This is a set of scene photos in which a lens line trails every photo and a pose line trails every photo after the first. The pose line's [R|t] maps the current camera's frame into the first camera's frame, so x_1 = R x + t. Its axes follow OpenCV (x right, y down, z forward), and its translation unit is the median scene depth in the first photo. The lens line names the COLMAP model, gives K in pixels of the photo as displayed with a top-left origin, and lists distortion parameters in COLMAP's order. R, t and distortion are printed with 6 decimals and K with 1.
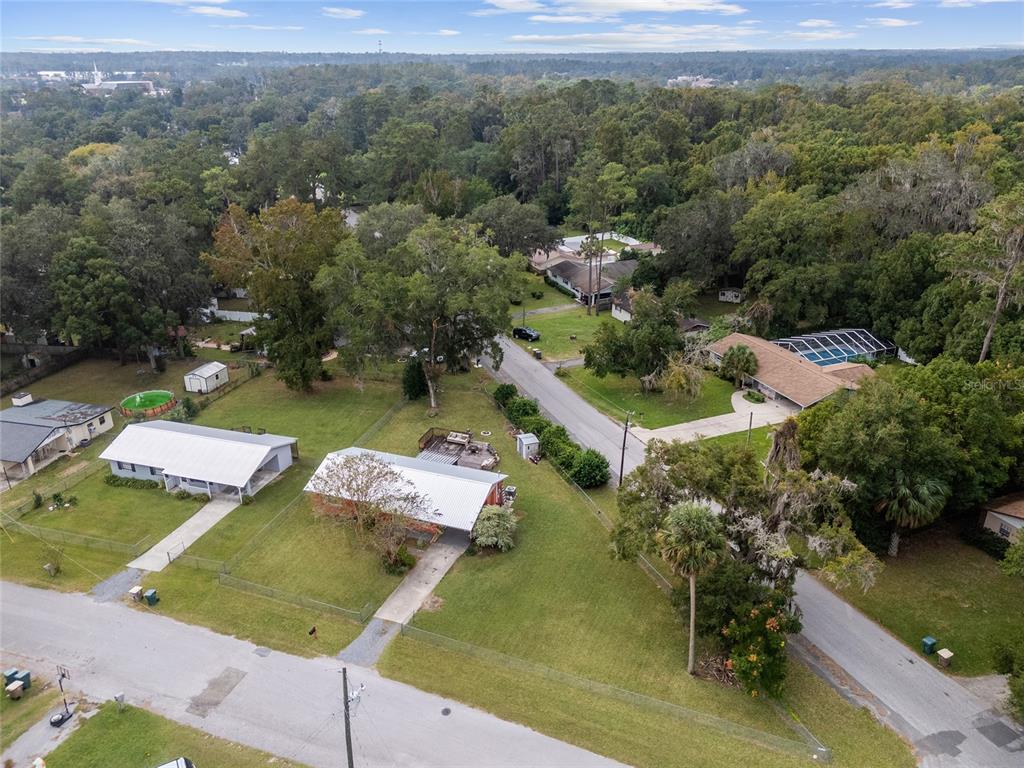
lens RADIAL K [[751.5, 0, 513.8], [0, 751.5, 388.0], [0, 0, 1]] dist [0.096460, -0.107444]
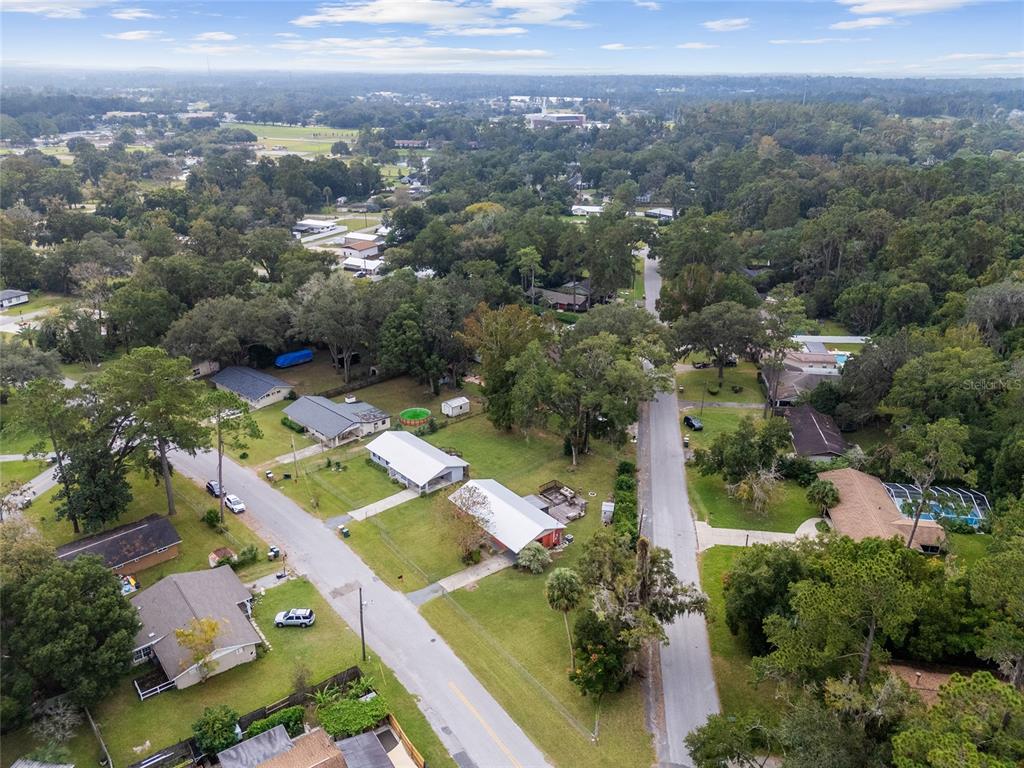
lens RADIAL K [[751.5, 0, 513.8], [0, 751.5, 388.0], [0, 0, 1]] dist [0.096460, -0.107444]
pose [[0.862498, 0.206083, -0.462198, 0.476290], [-0.214523, 0.976095, 0.034899, -0.160523], [0.458342, 0.069052, 0.886090, -0.335445]]
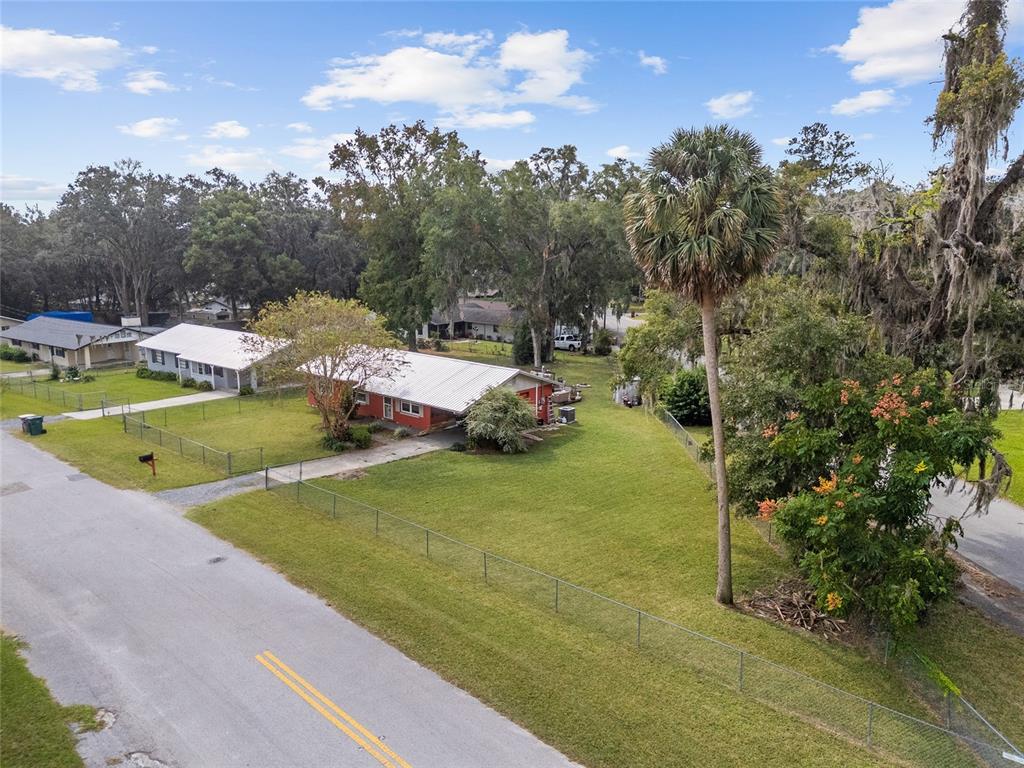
lens RADIAL K [[751.5, 0, 513.8], [0, 751.5, 388.0], [0, 0, 1]] dist [0.096460, -0.107444]
pose [[0.932892, 0.081080, -0.350912, 0.169299], [-0.154293, 0.970364, -0.185976, 0.226936], [0.325434, 0.227639, 0.917755, 0.334957]]
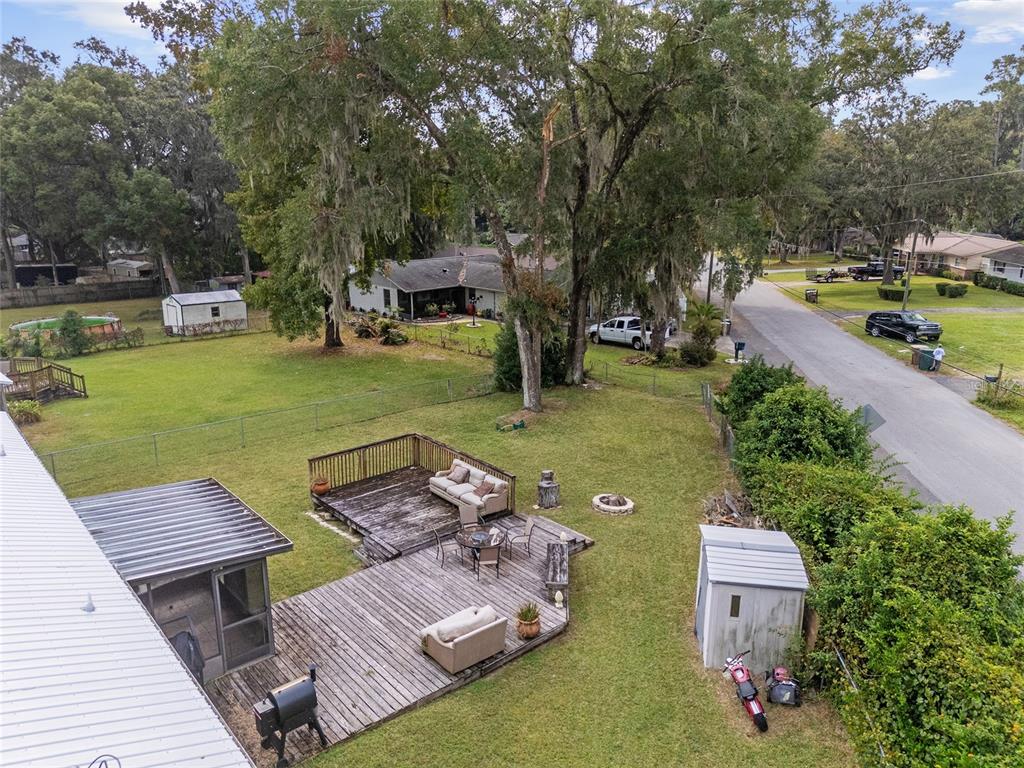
lens RADIAL K [[751.5, 0, 513.8], [0, 751.5, 388.0], [0, 0, 1]] dist [0.096460, -0.107444]
pose [[0.869451, 0.130932, -0.476353, 0.051583], [-0.199973, 0.974987, -0.097007, 0.058672], [0.451737, 0.179601, 0.873886, 0.826484]]
